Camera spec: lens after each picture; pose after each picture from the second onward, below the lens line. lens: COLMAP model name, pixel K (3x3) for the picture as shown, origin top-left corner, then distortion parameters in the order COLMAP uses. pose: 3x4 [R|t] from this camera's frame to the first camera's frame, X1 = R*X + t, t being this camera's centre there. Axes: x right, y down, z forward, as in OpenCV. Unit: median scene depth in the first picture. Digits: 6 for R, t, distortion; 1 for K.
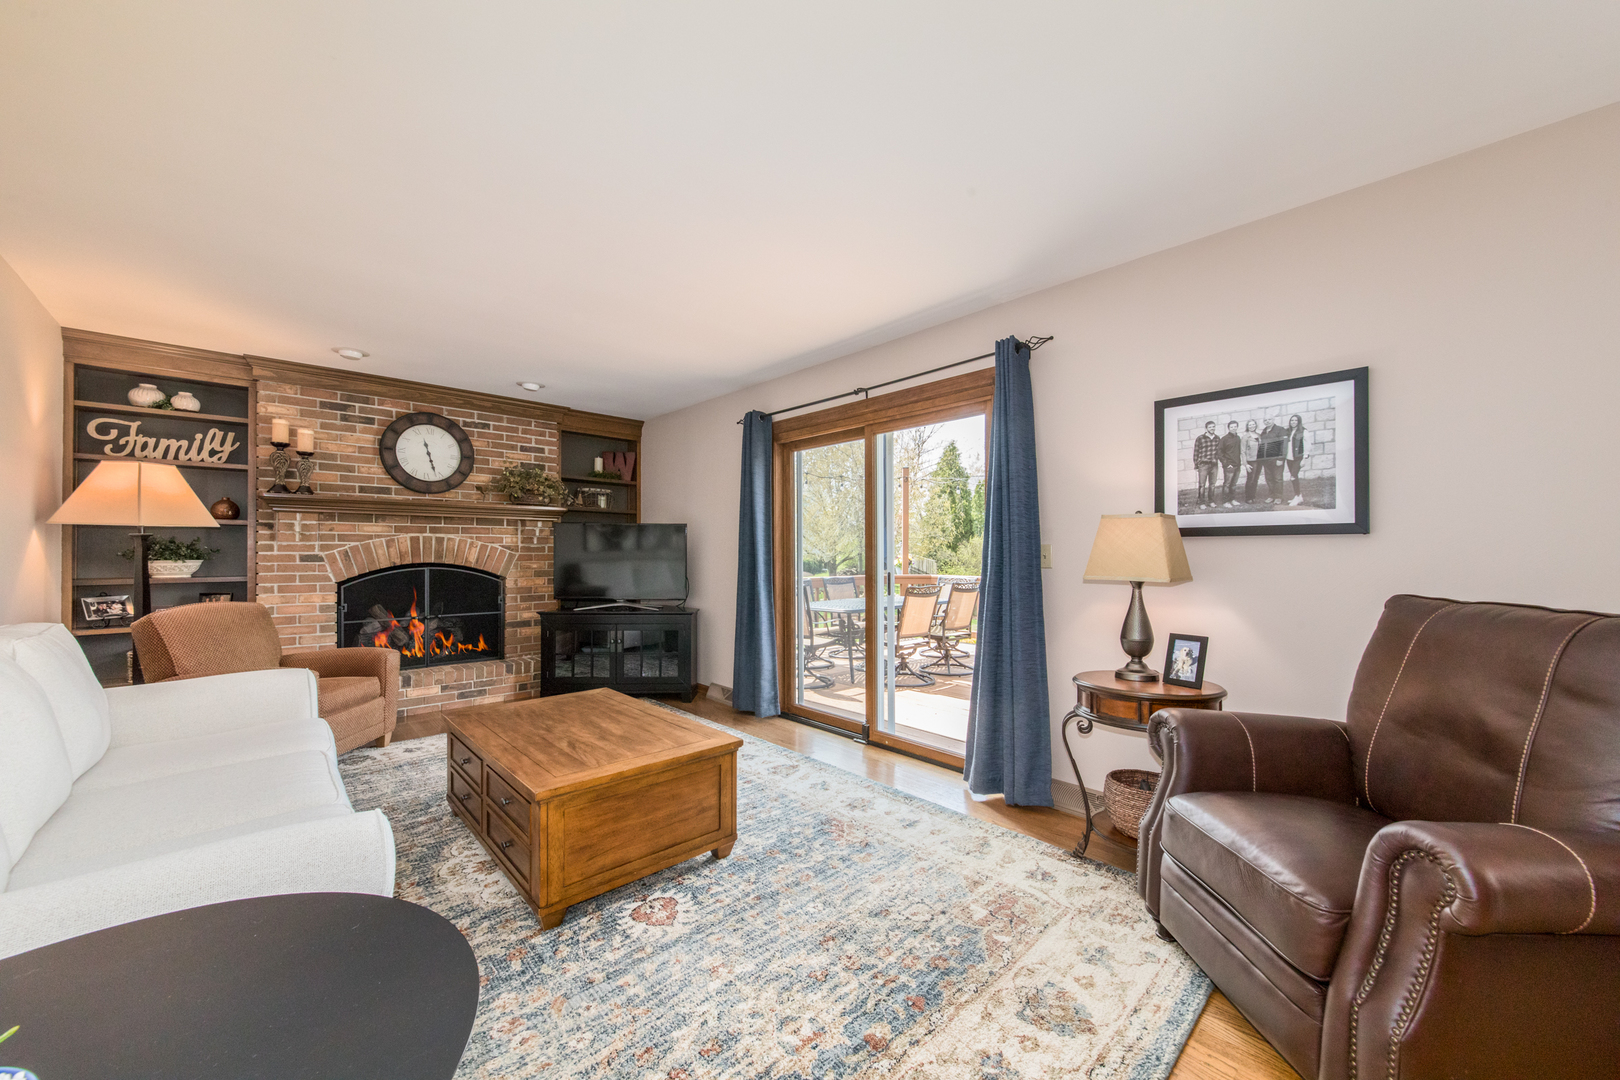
lens RADIAL K [[605.7, 0, 809.2], [0, 605.7, 549.9], [0, 0, 1]] dist [-0.001227, -0.000319]
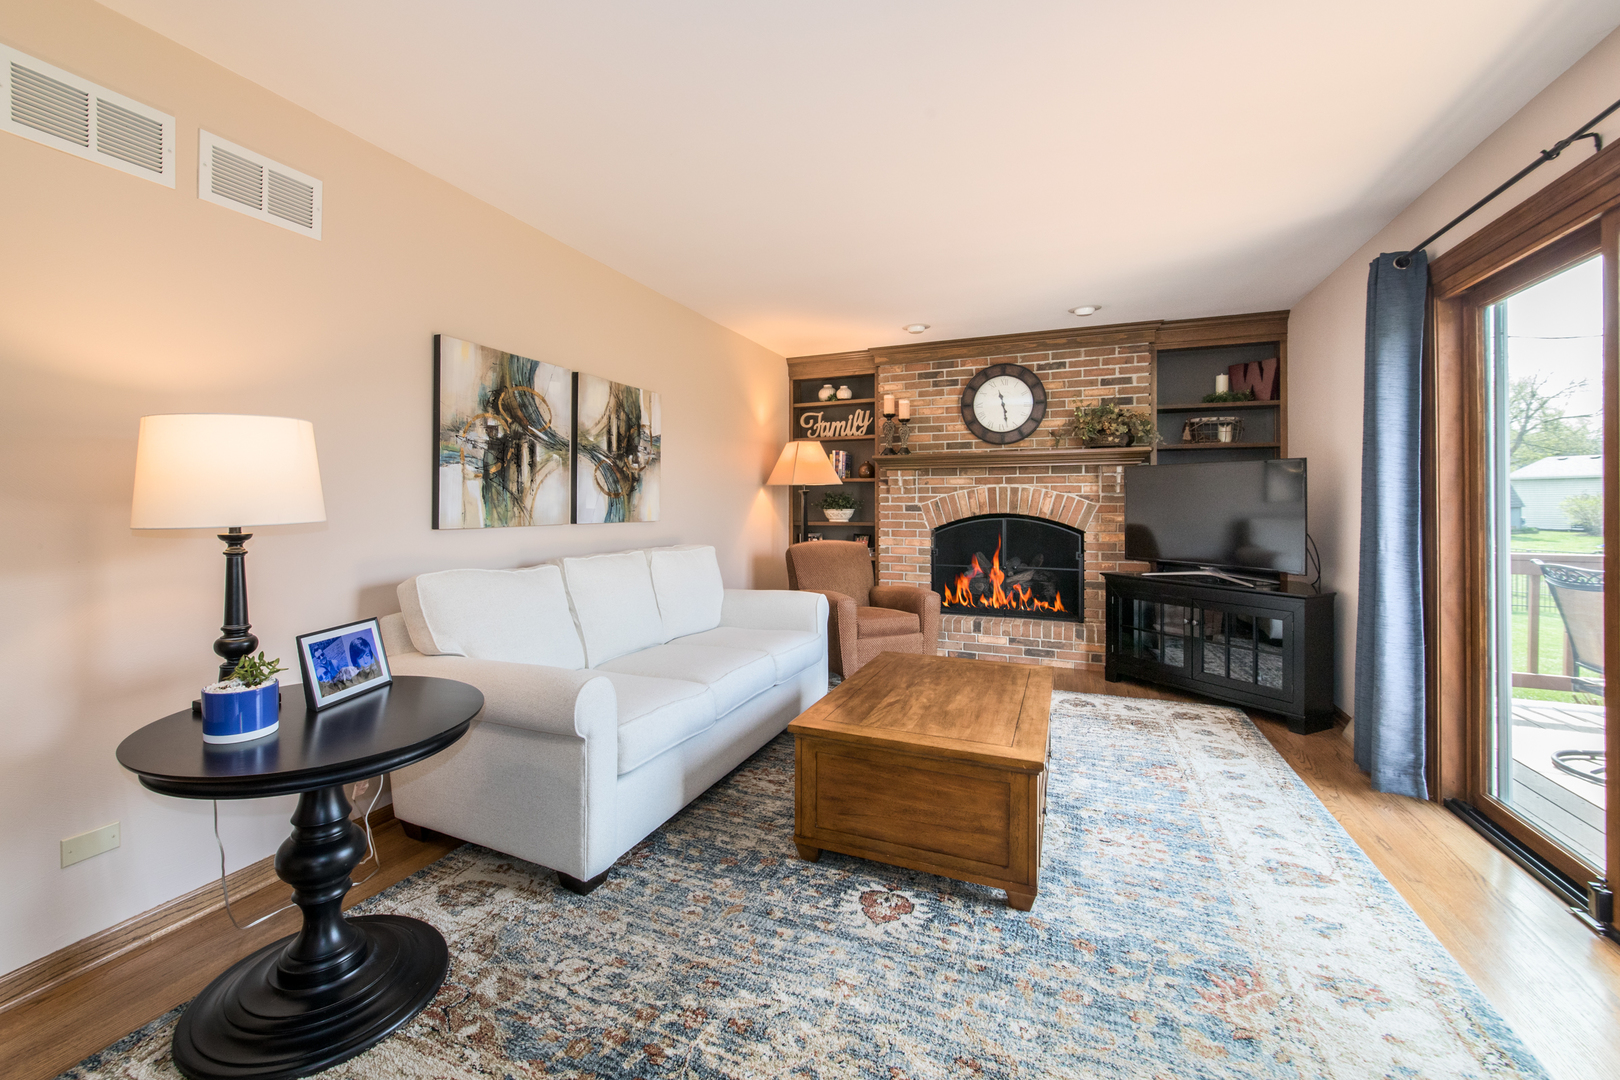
lens RADIAL K [[676.2, 0, 749.7], [0, 676.2, 502.3], [0, 0, 1]] dist [0.000021, -0.000165]
pose [[0.384903, -0.003408, -0.922951, 0.278247], [0.005852, 0.999982, -0.001252, 0.002233], [0.922938, -0.004920, 0.384916, 0.206234]]
